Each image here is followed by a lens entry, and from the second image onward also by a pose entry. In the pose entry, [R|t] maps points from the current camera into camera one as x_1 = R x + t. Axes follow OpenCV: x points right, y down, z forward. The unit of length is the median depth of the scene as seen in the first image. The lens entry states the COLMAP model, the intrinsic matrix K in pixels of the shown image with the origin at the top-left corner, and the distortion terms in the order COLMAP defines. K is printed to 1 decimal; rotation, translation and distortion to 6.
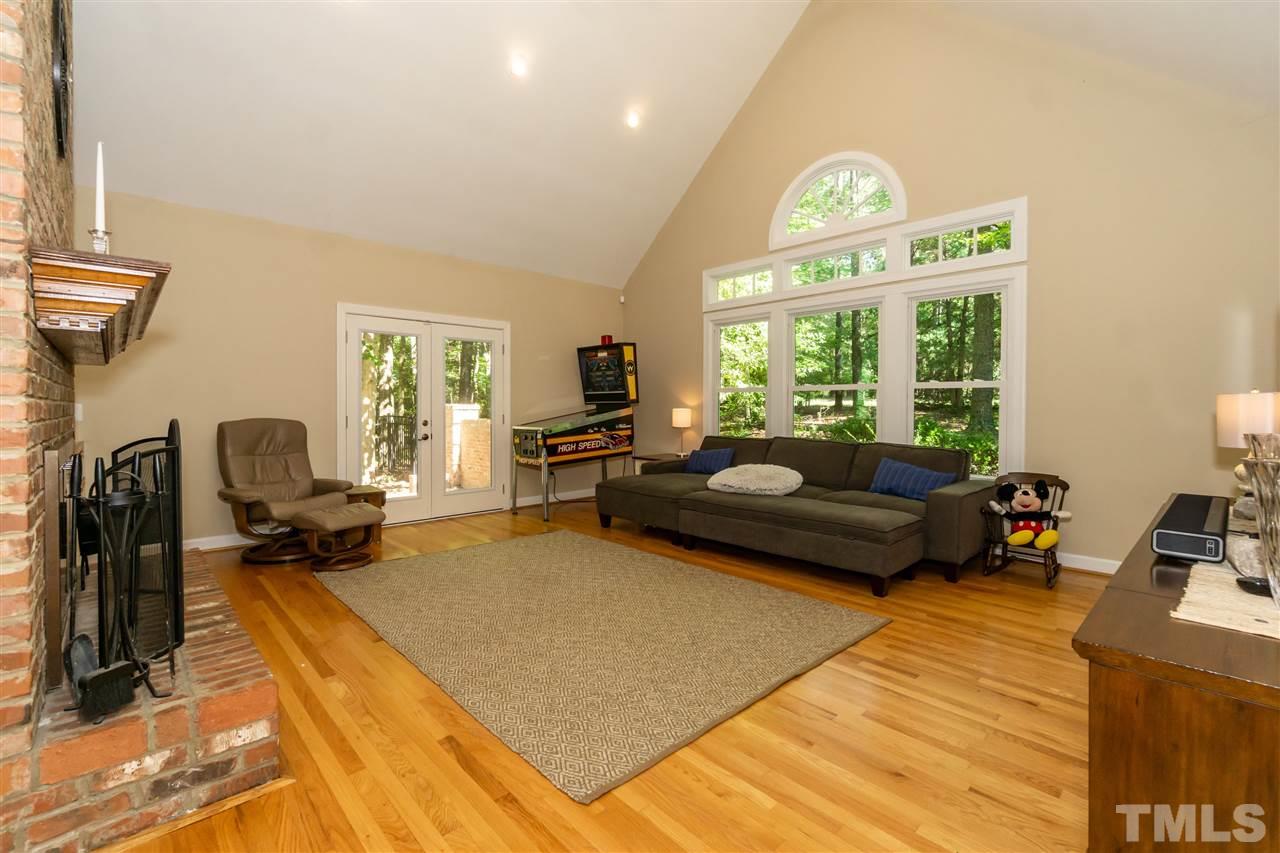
lens RADIAL K [[554.1, 0, 640.1], [0, 554.1, 416.1], [0, 0, 1]] dist [-0.005113, -0.000472]
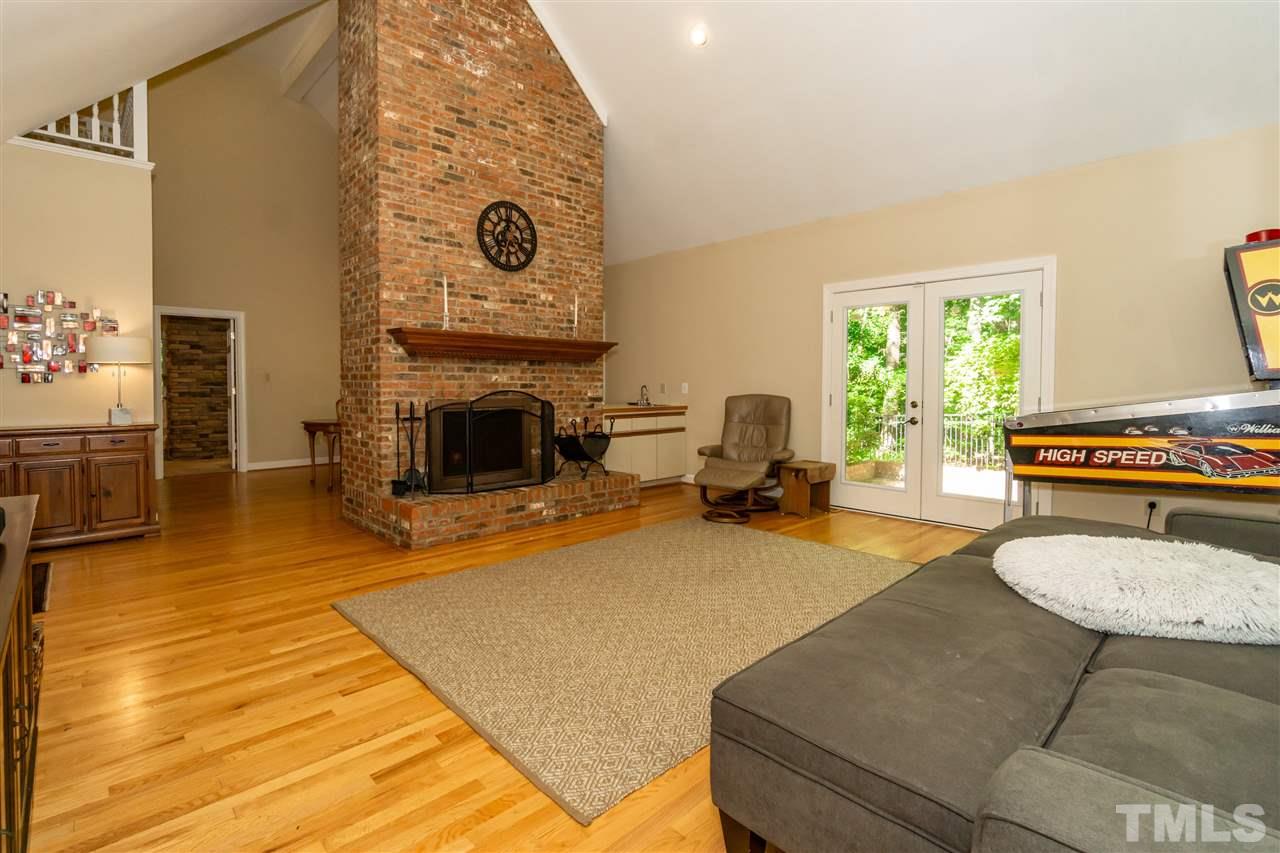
lens RADIAL K [[594.4, 0, 613.9], [0, 594.4, 401.6], [0, 0, 1]] dist [-0.001222, 0.000105]
pose [[-0.006473, 0.029012, -0.999558, 0.514600], [-0.019156, 0.999392, 0.029132, -0.009397], [0.999796, 0.019337, -0.005914, 0.544790]]
